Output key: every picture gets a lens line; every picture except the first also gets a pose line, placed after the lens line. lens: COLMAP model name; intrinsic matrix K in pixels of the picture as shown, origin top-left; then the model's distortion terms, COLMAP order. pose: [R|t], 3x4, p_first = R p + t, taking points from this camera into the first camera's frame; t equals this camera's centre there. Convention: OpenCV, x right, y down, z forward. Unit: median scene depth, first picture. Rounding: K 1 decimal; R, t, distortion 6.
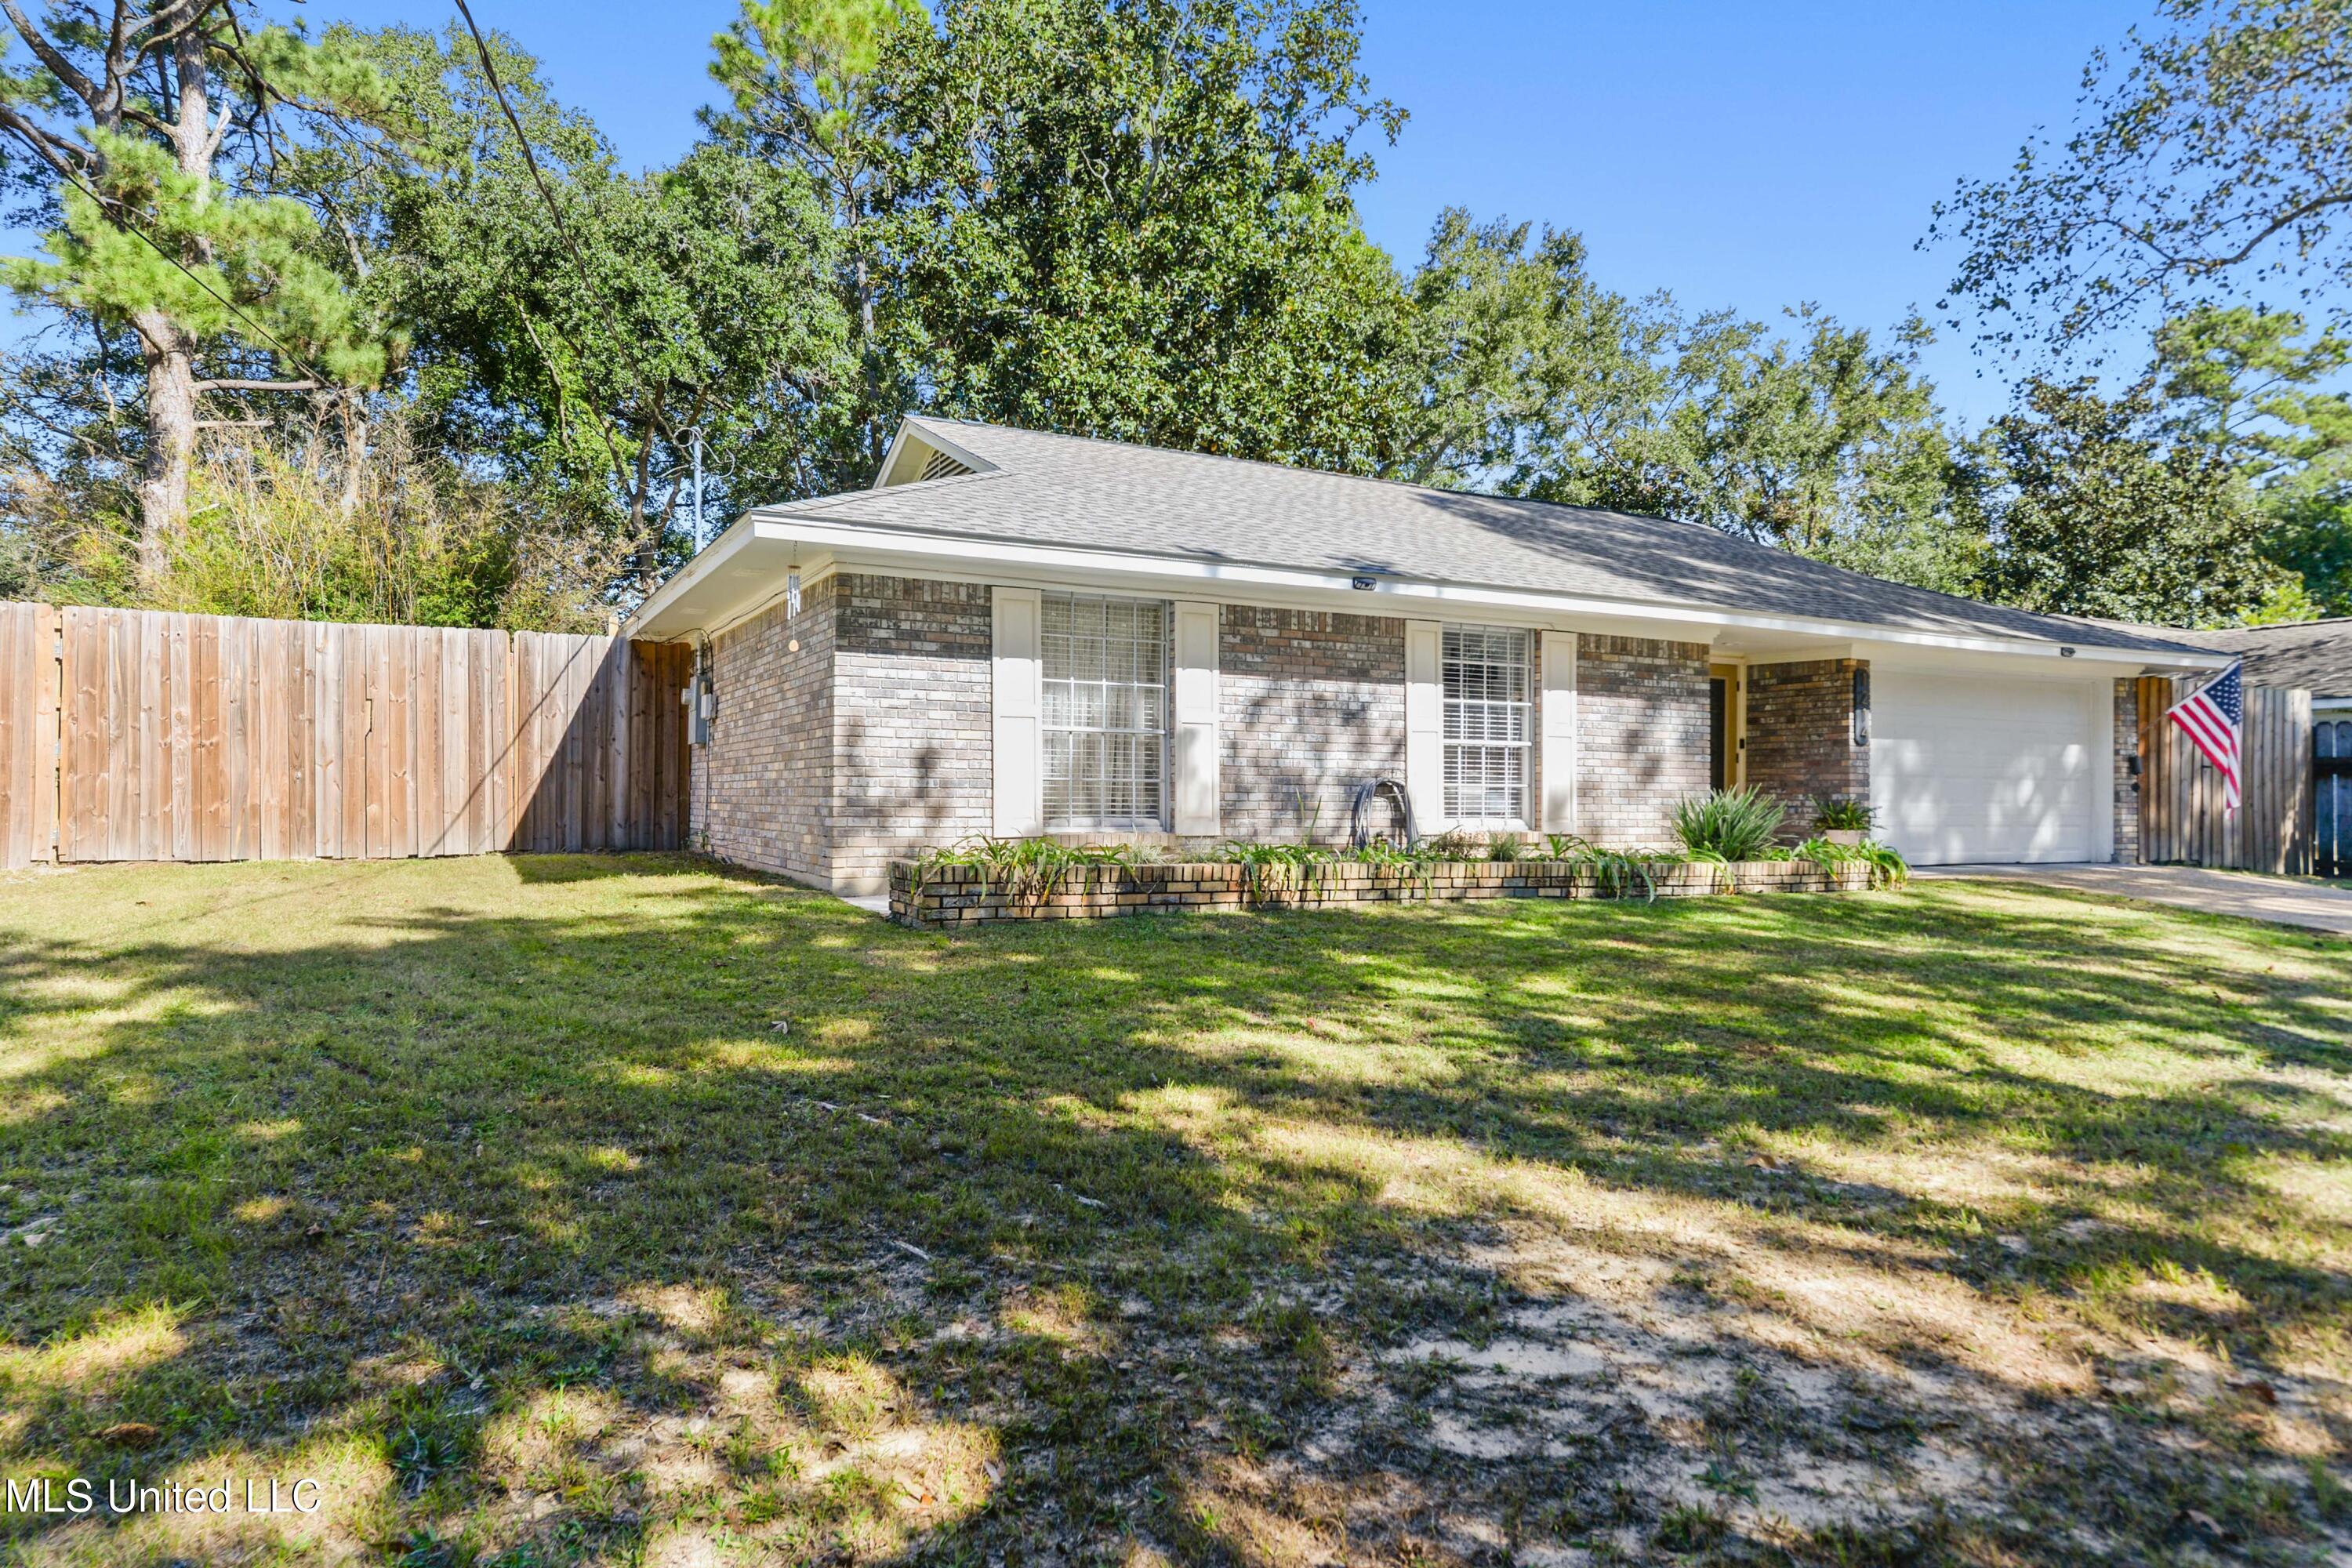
lens RADIAL K [[1416.6, 0, 1175.4], [0, 1416.6, 792.6], [0, 0, 1]] dist [-0.001665, 0.001175]
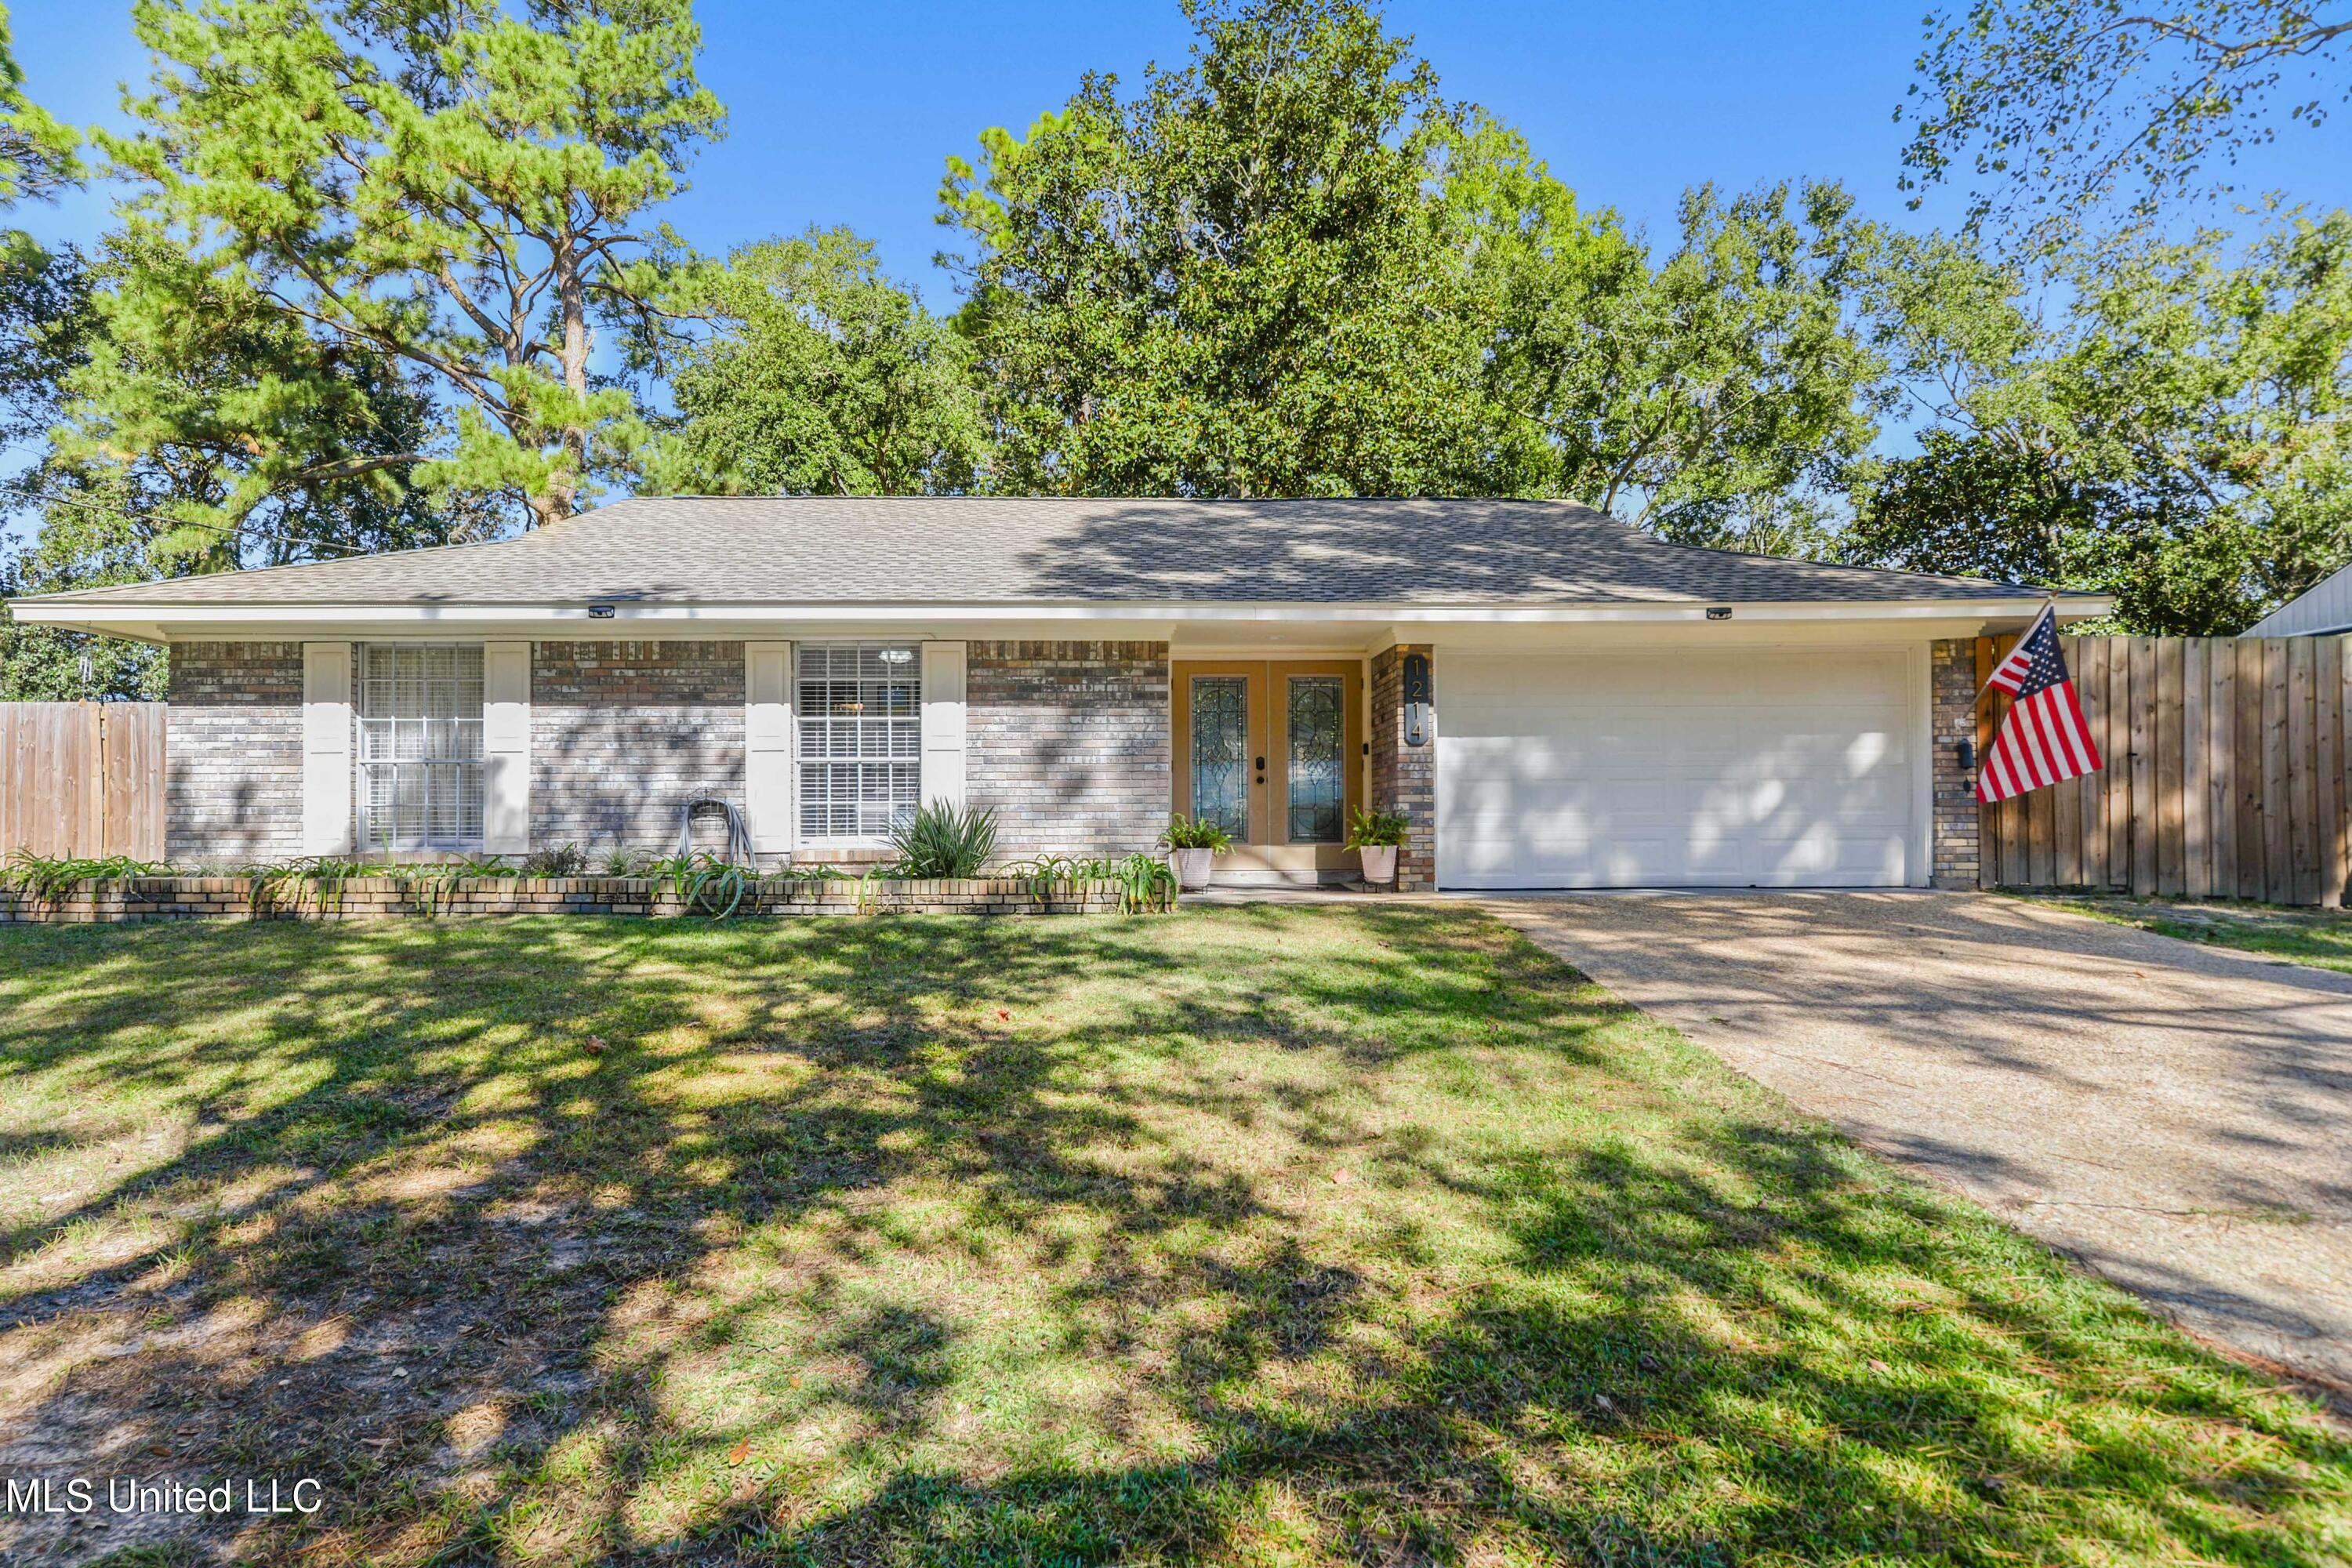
lens RADIAL K [[1300.1, 0, 1175.7], [0, 1300.1, 803.8], [0, 0, 1]] dist [0.006036, 0.001411]
pose [[0.896775, -0.023720, -0.441851, 0.886789], [0.015005, 0.999618, -0.023209, 0.021021], [0.442232, 0.014184, 0.896788, 0.314242]]
